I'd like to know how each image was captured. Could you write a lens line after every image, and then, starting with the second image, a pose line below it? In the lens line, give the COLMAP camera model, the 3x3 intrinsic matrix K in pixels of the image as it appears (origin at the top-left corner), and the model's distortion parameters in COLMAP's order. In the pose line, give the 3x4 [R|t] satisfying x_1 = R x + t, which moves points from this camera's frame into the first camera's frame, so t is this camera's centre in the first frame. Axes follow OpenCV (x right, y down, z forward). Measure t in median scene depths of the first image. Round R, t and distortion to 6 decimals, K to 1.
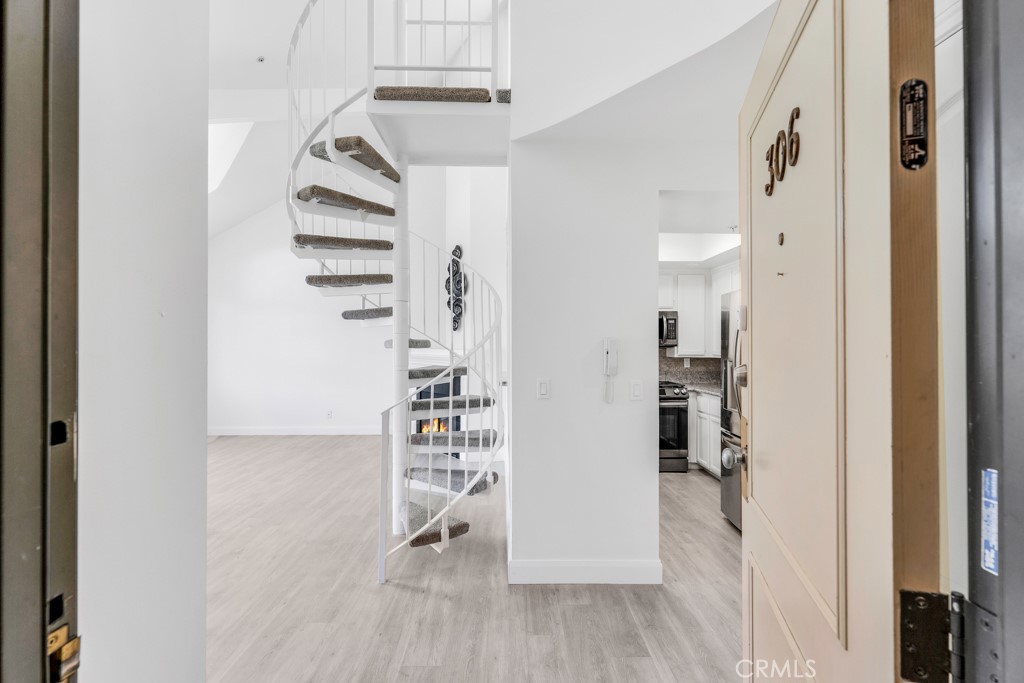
lens RADIAL K [[480.7, 0, 512.0], [0, 480.7, 341.5], [0, 0, 1]] dist [-0.000046, -0.000007]
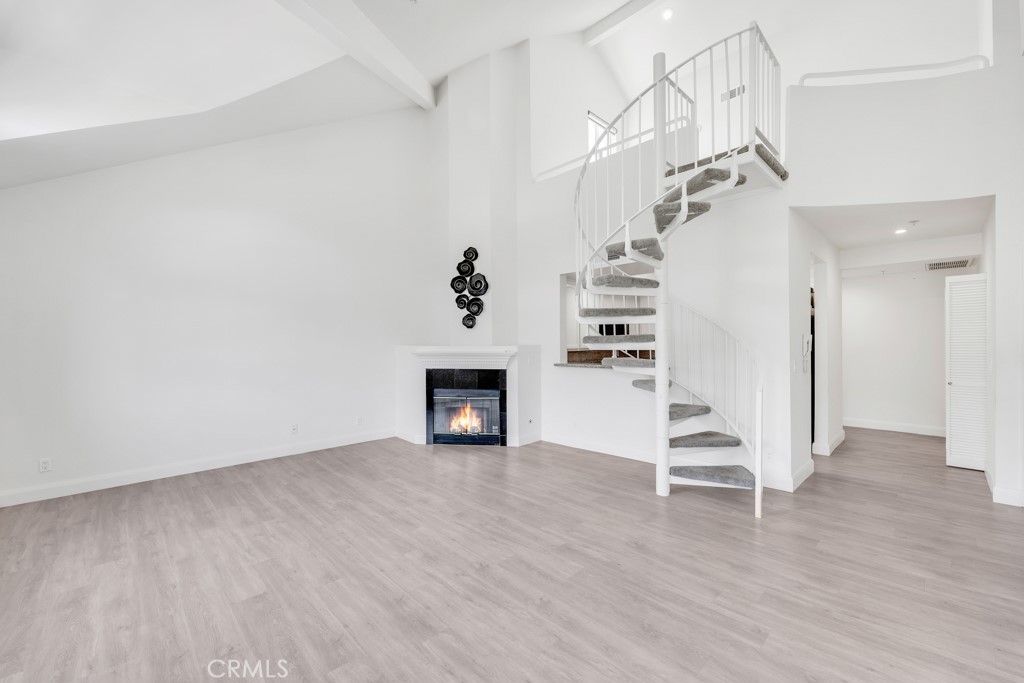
lens RADIAL K [[417.0, 0, 512.0], [0, 417.0, 341.5], [0, 0, 1]] dist [-0.000071, 0.000017]
pose [[0.729358, -0.006723, 0.684100, -1.065200], [0.001609, 0.999966, 0.008112, 0.001256], [-0.684131, -0.004816, 0.729343, 0.427349]]
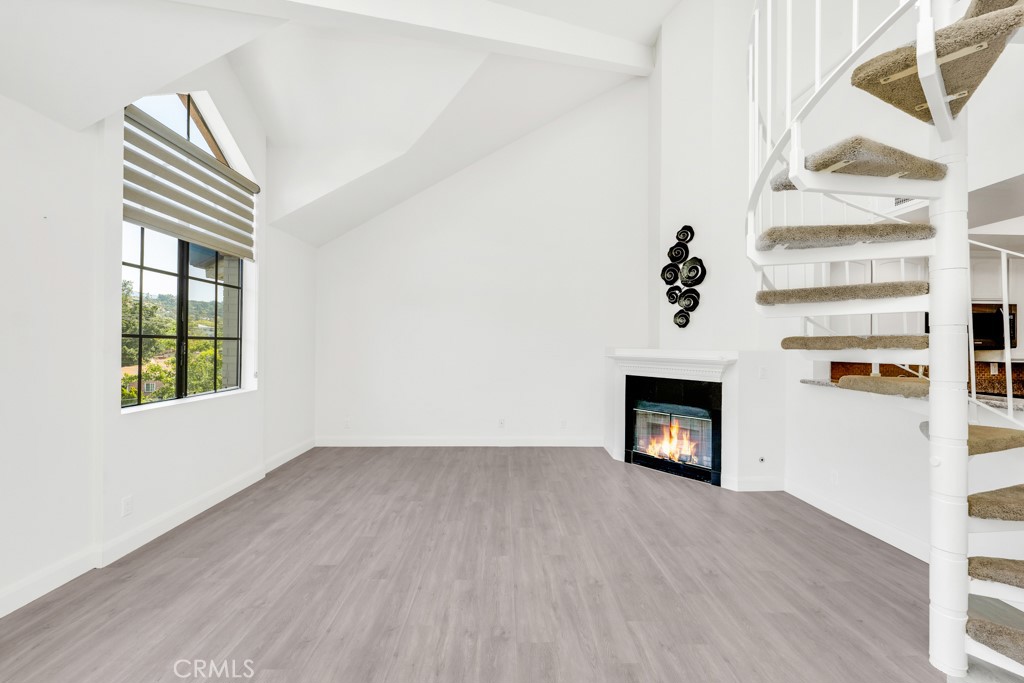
lens RADIAL K [[417.0, 0, 512.0], [0, 417.0, 341.5], [0, 0, 1]] dist [-0.000071, 0.000017]
pose [[0.999931, 0.005988, 0.010146, -0.664202], [-0.006044, 0.999966, 0.005558, 0.001610], [-0.010112, -0.005619, 0.999933, 0.434804]]
